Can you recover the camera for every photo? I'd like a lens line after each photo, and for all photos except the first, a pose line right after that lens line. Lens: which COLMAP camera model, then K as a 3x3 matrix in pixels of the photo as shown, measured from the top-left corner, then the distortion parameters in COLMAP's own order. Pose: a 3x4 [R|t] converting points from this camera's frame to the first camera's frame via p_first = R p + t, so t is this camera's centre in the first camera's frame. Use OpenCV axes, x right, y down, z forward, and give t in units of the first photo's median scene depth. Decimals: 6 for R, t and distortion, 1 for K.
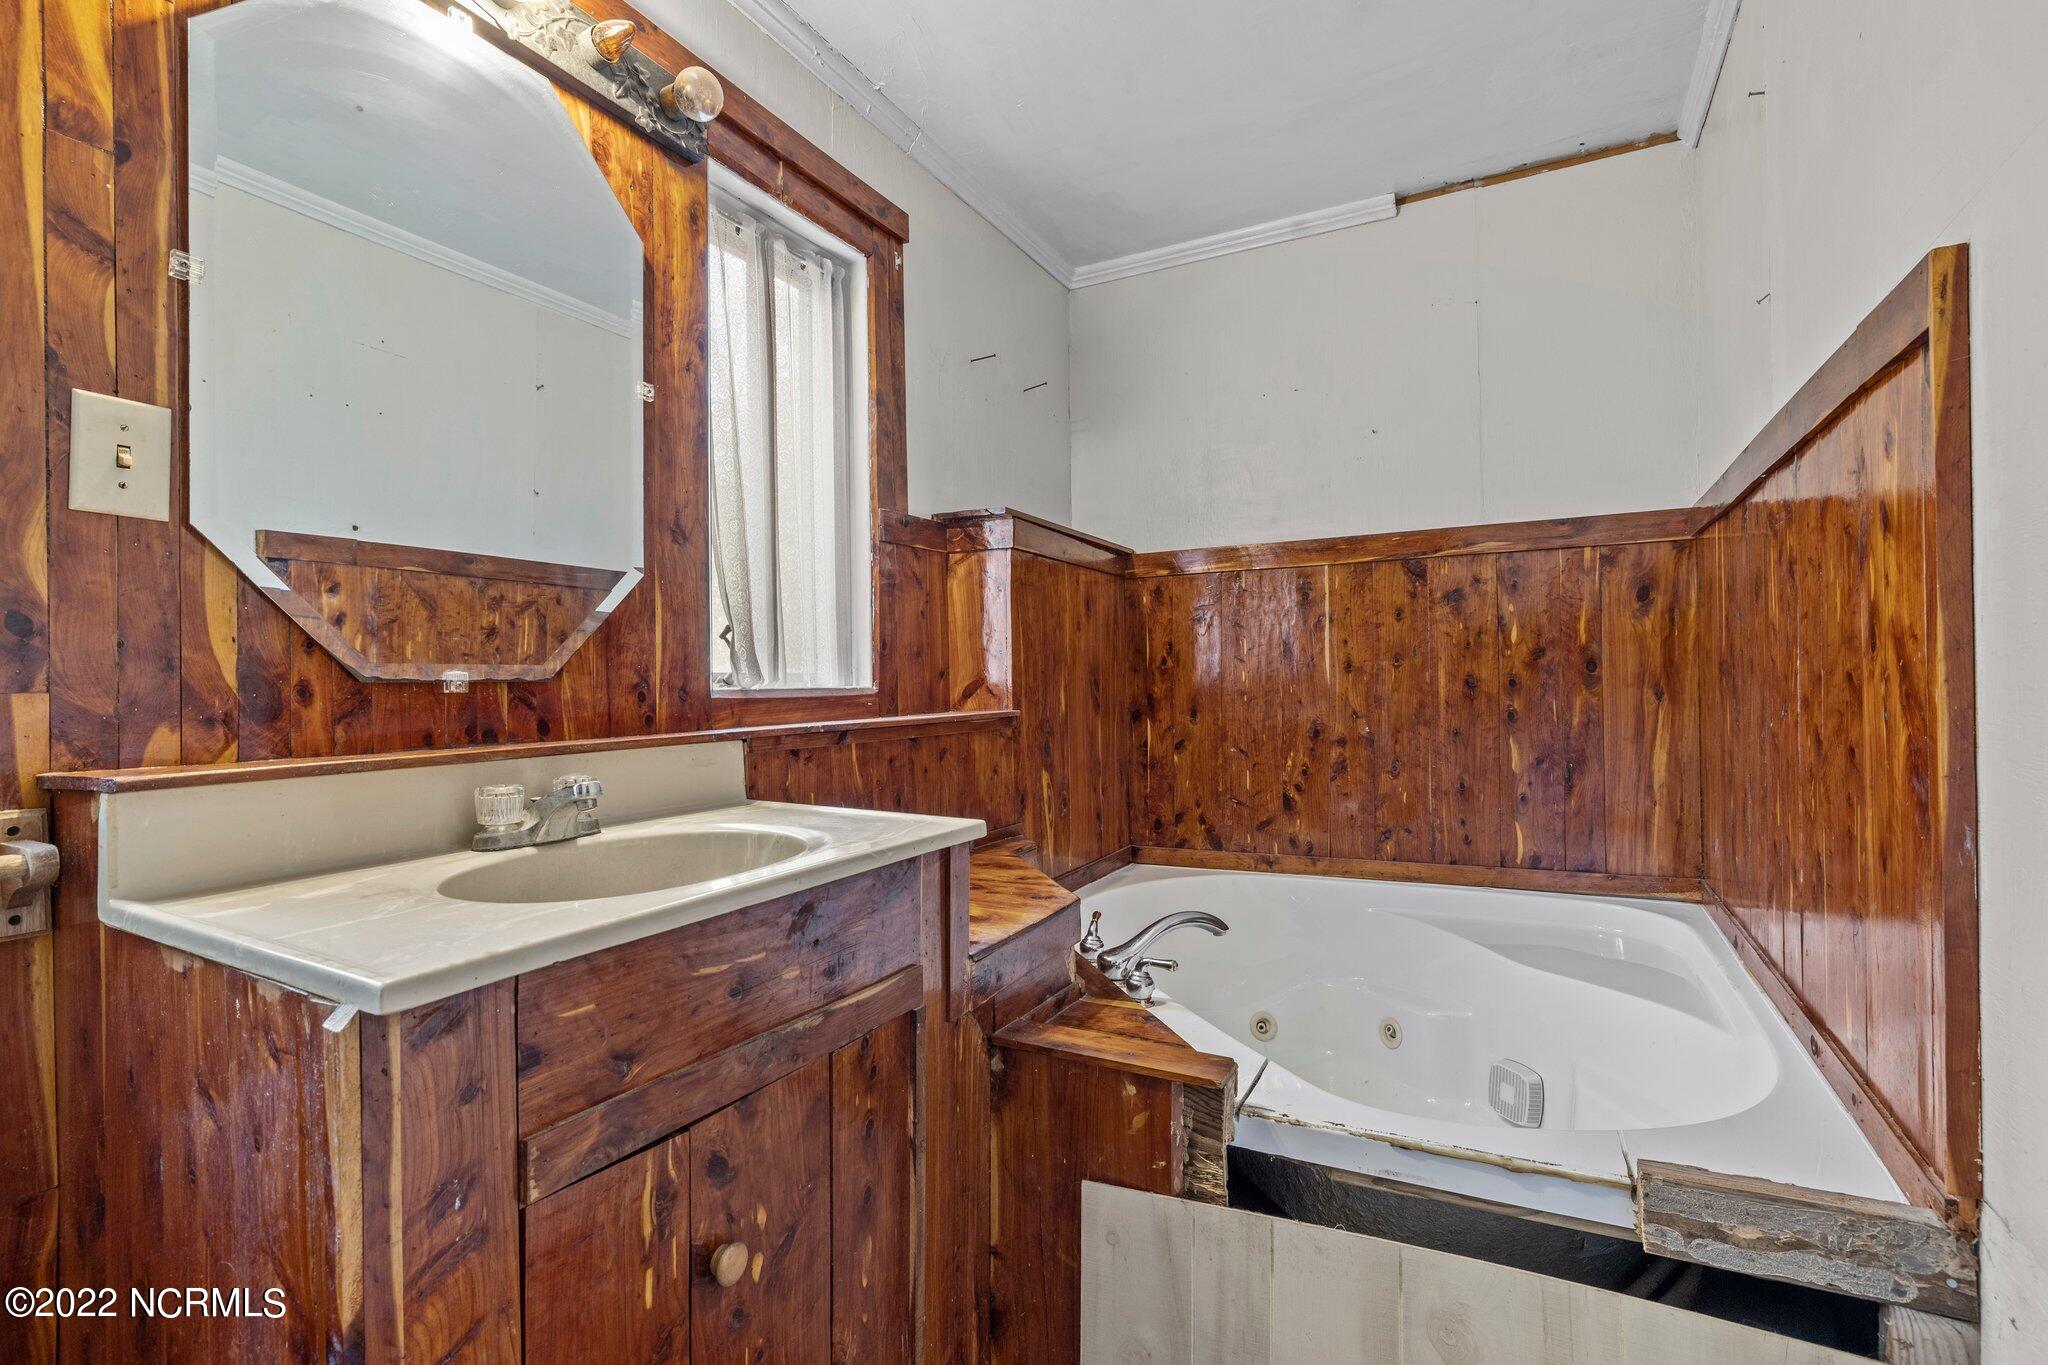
lens RADIAL K [[938.1, 0, 1025.4], [0, 938.1, 672.1], [0, 0, 1]] dist [-0.000853, -0.000173]
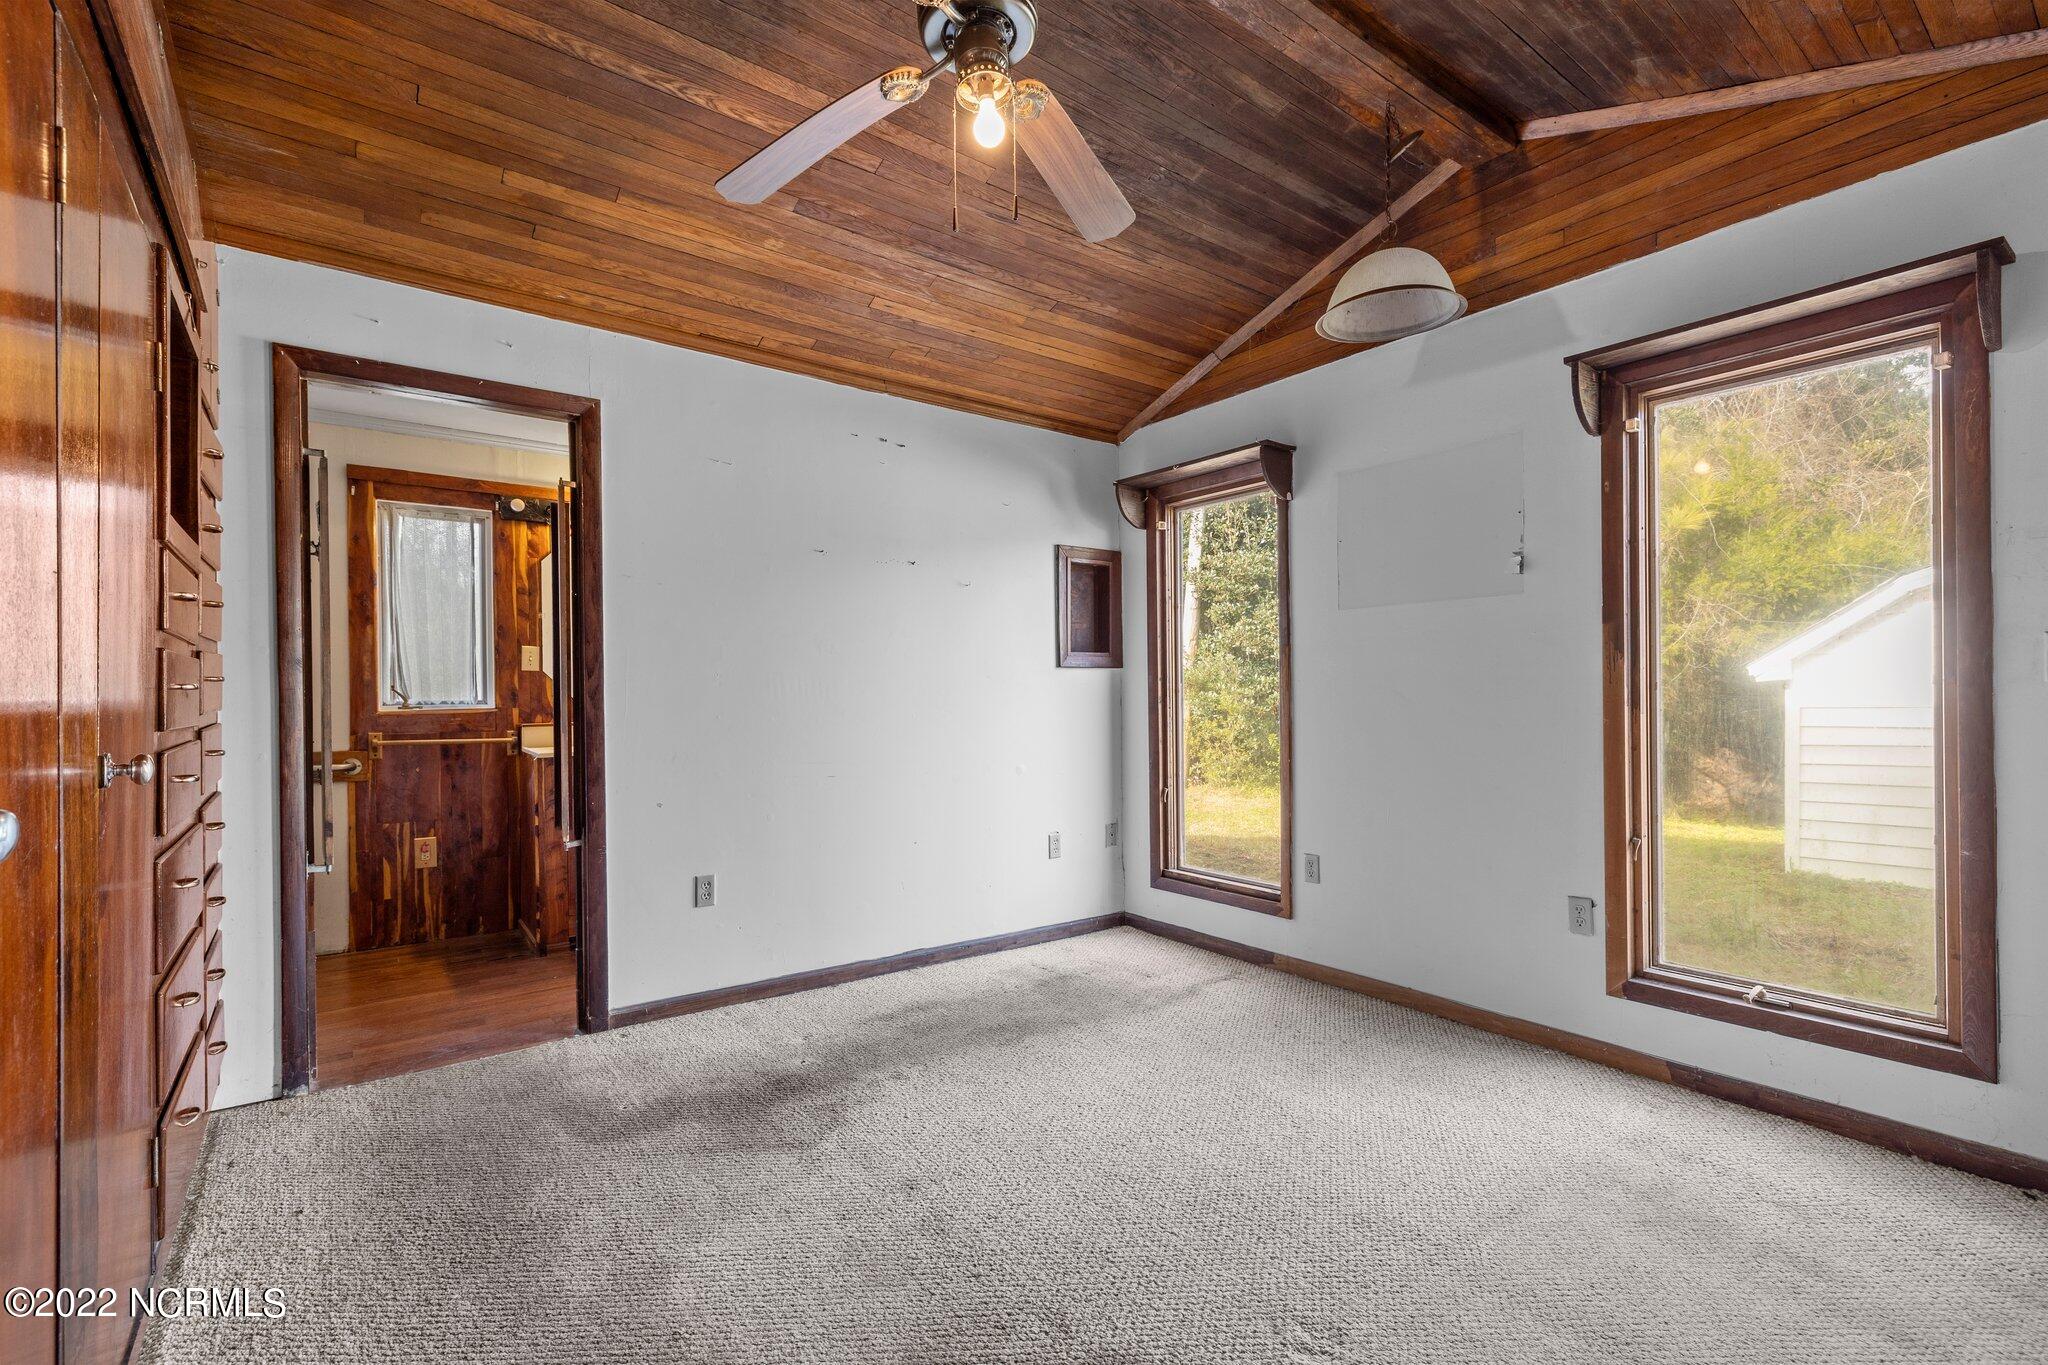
lens RADIAL K [[895.0, 0, 1015.4], [0, 895.0, 694.2], [0, 0, 1]] dist [0.002823, 0.000470]
pose [[0.909342, -0.006173, -0.416004, 2.045751], [0.009114, 0.999946, 0.005085, -0.030480], [0.415950, -0.008415, 0.909349, -1.367266]]
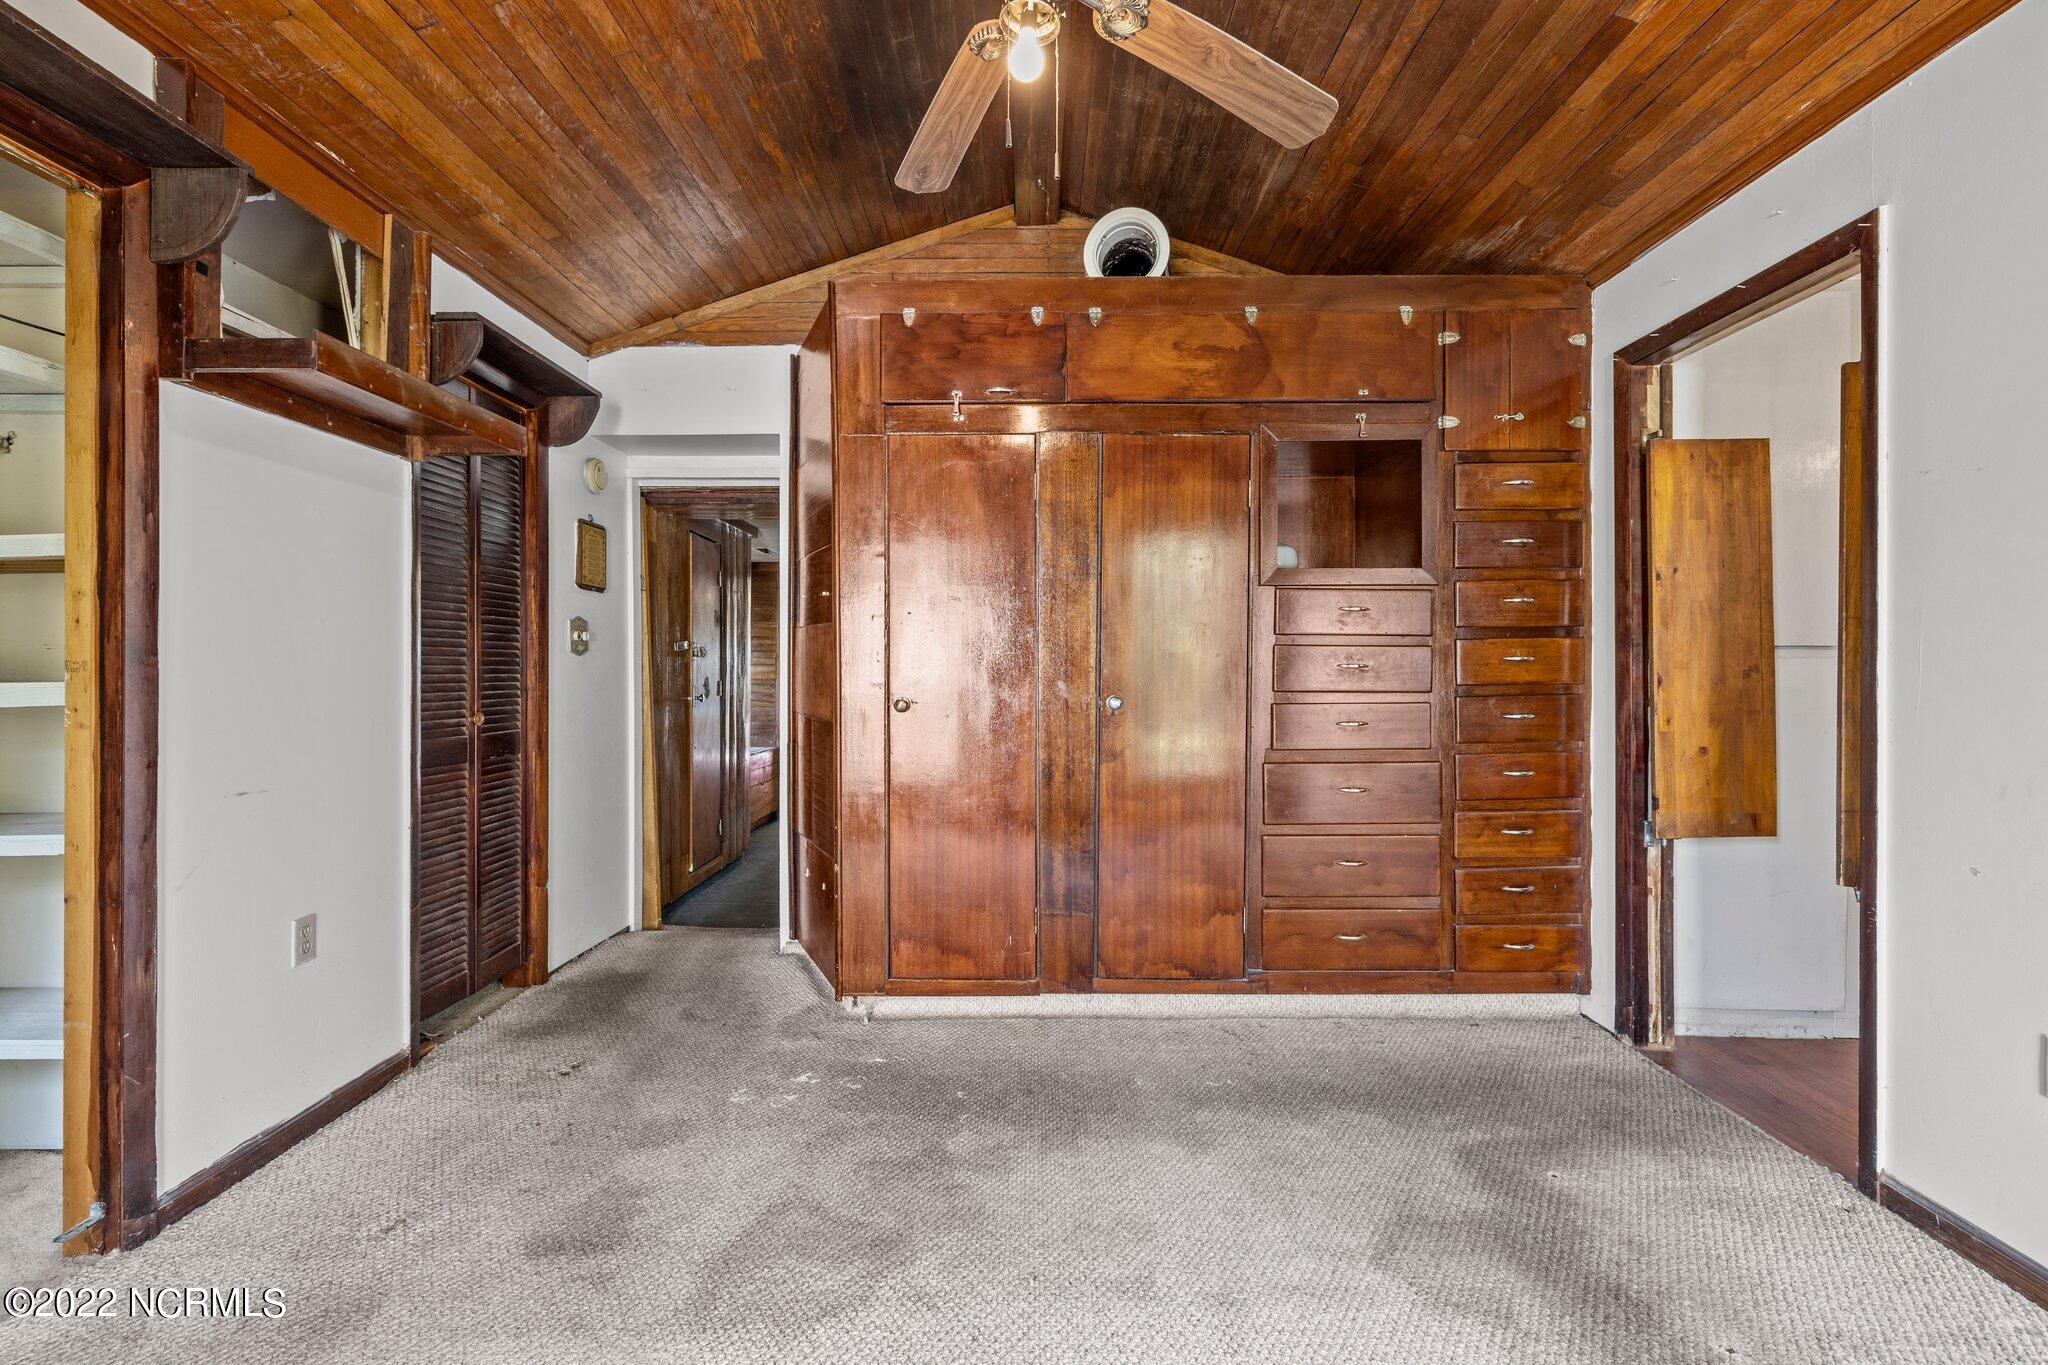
lens RADIAL K [[895.0, 0, 1019.0], [0, 895.0, 673.2], [0, 0, 1]] dist [0.002823, 0.000470]
pose [[-0.883756, -0.000686, -0.467947, 2.049385], [0.003104, 0.999968, -0.007328, -0.018720], [0.467937, -0.007929, -0.883726, 0.623703]]
